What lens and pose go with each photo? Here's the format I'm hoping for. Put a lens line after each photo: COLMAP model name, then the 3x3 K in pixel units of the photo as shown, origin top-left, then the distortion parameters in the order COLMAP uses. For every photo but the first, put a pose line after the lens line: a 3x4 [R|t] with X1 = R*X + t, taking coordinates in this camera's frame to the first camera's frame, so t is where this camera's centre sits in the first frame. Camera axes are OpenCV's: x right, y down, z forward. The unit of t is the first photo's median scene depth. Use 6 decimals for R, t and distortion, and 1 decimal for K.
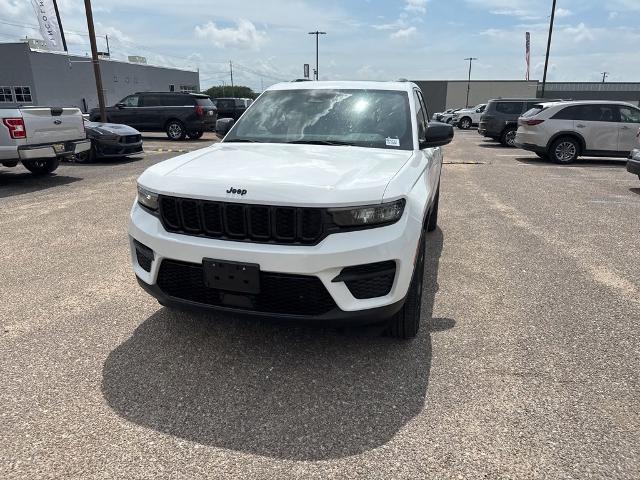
lens RADIAL K [[461.1, 0, 314.5], [0, 461.1, 241.3], [0, 0, 1]] dist [0.002647, -0.009049]
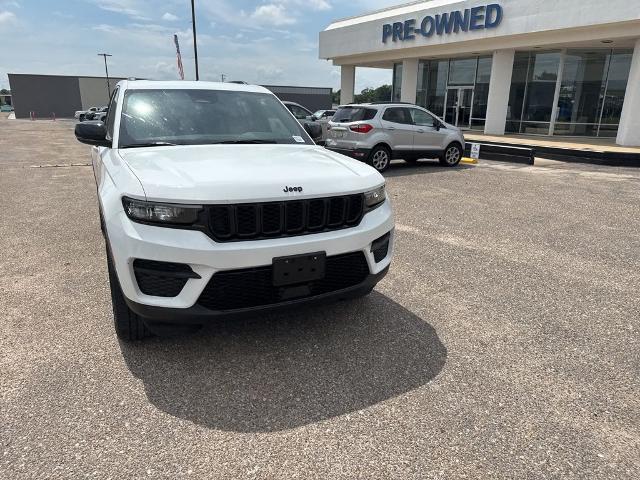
lens RADIAL K [[452.5, 0, 327.2], [0, 452.5, 242.4], [0, 0, 1]] dist [0.029133, -0.042558]
pose [[0.718967, -0.197698, 0.666334, -0.293707], [0.190523, 0.978030, 0.084605, -0.021563], [-0.668421, 0.066124, 0.740838, 0.062162]]
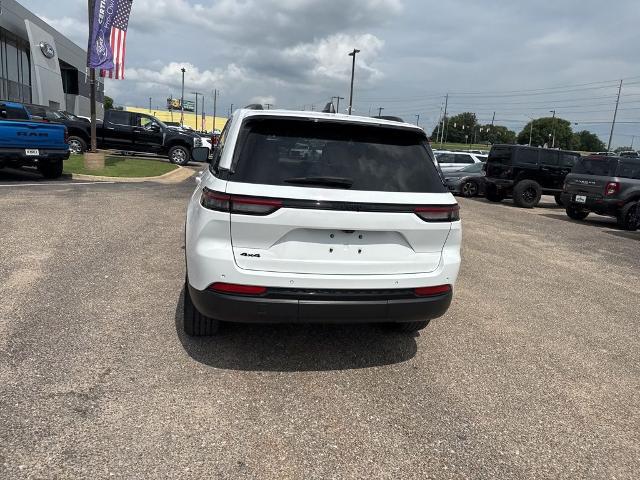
lens RADIAL K [[461.1, 0, 314.5], [0, 461.1, 241.3], [0, 0, 1]] dist [0.002647, -0.009049]
pose [[-0.884260, 0.017242, -0.466677, 0.337266], [-0.209719, 0.878221, 0.429821, -0.364856], [0.417257, 0.477945, -0.772959, 1.273200]]
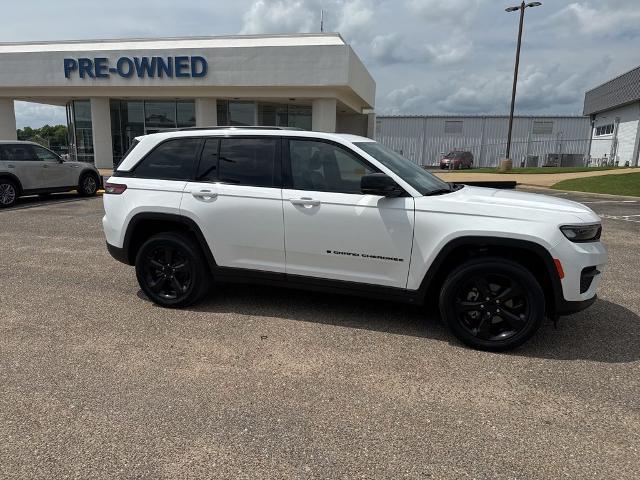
lens RADIAL K [[455.7, 0, 318.5], [0, 455.7, 238.7], [0, 0, 1]] dist [0.023394, -0.037583]
pose [[0.019583, -0.197380, 0.980131, -0.646437], [0.269431, 0.945095, 0.184941, -0.194952], [-0.962821, 0.260456, 0.071688, 0.618366]]
